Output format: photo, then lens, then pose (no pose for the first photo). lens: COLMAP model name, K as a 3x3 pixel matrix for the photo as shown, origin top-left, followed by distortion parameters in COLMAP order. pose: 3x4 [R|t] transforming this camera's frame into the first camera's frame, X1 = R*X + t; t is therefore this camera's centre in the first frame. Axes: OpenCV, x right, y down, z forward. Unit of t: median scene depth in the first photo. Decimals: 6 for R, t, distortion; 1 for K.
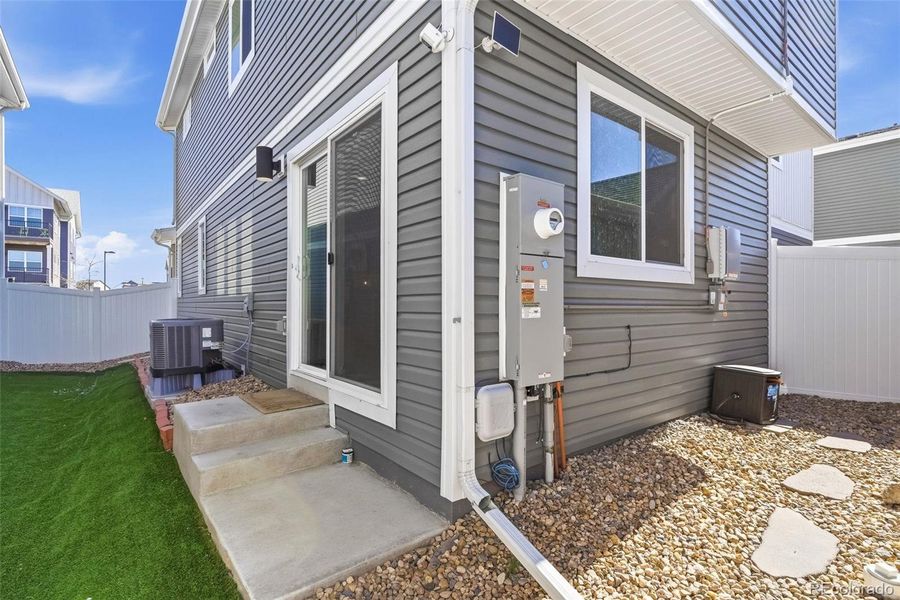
lens RADIAL K [[437.9, 0, 443.6], [0, 437.9, 303.1], [0, 0, 1]] dist [-0.000405, -0.000530]
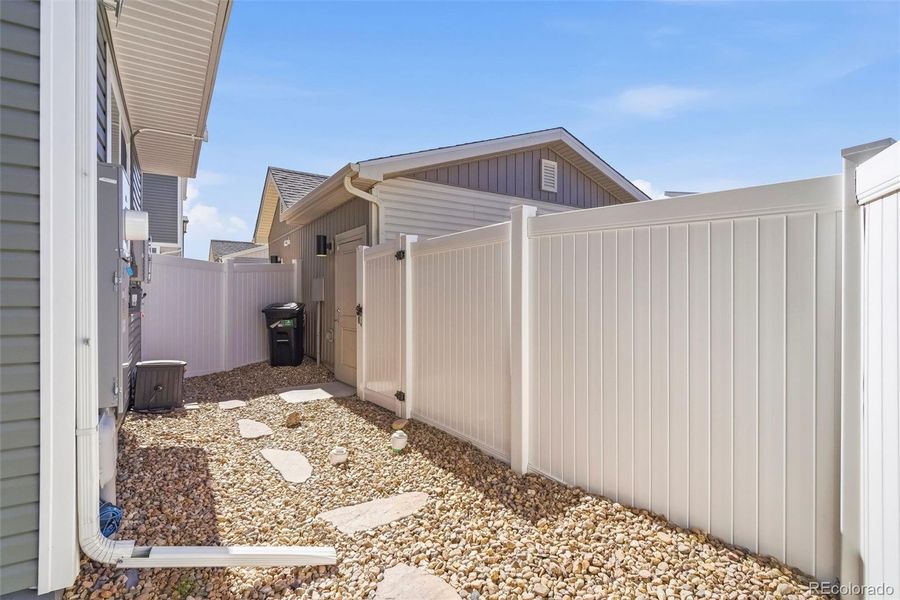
lens RADIAL K [[437.9, 0, 443.7], [0, 437.9, 298.4], [0, 0, 1]] dist [-0.000405, -0.000530]
pose [[0.087794, -0.001855, 0.996137, -0.553250], [-0.001281, 0.999997, 0.001975, -0.028829], [-0.996138, -0.001449, 0.087791, 0.261050]]
